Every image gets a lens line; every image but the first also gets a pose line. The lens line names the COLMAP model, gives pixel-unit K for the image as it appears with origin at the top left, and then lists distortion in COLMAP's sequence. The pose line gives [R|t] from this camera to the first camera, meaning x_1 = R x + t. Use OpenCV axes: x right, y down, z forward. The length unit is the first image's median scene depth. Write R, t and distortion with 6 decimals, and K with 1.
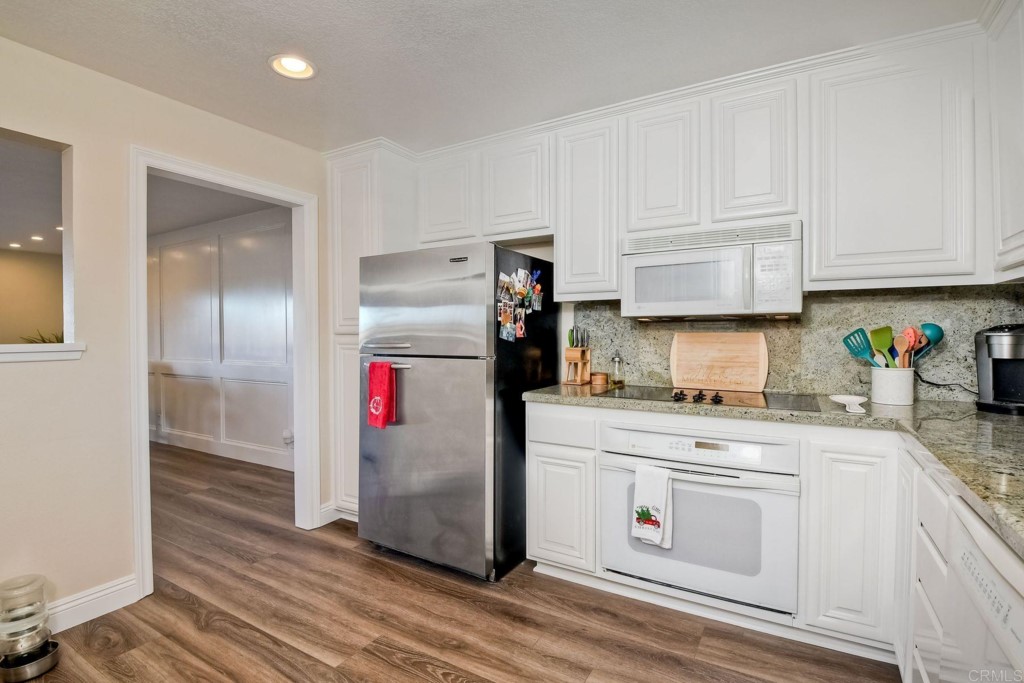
lens RADIAL K [[464.7, 0, 527.8], [0, 464.7, 337.8], [0, 0, 1]] dist [-0.015173, -0.000915]
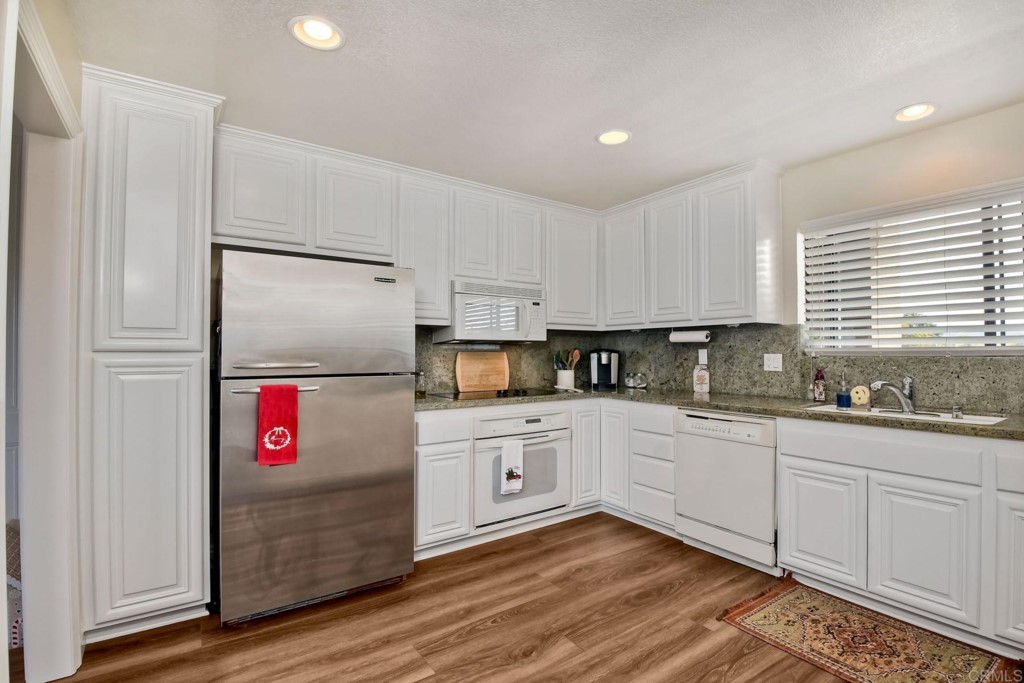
lens RADIAL K [[464.7, 0, 527.8], [0, 464.7, 337.8], [0, 0, 1]] dist [-0.015173, -0.000915]
pose [[0.438303, 0.031248, 0.898284, -1.050790], [0.006378, 0.999262, -0.037872, 0.001055], [-0.898805, 0.022329, 0.437780, 0.277697]]
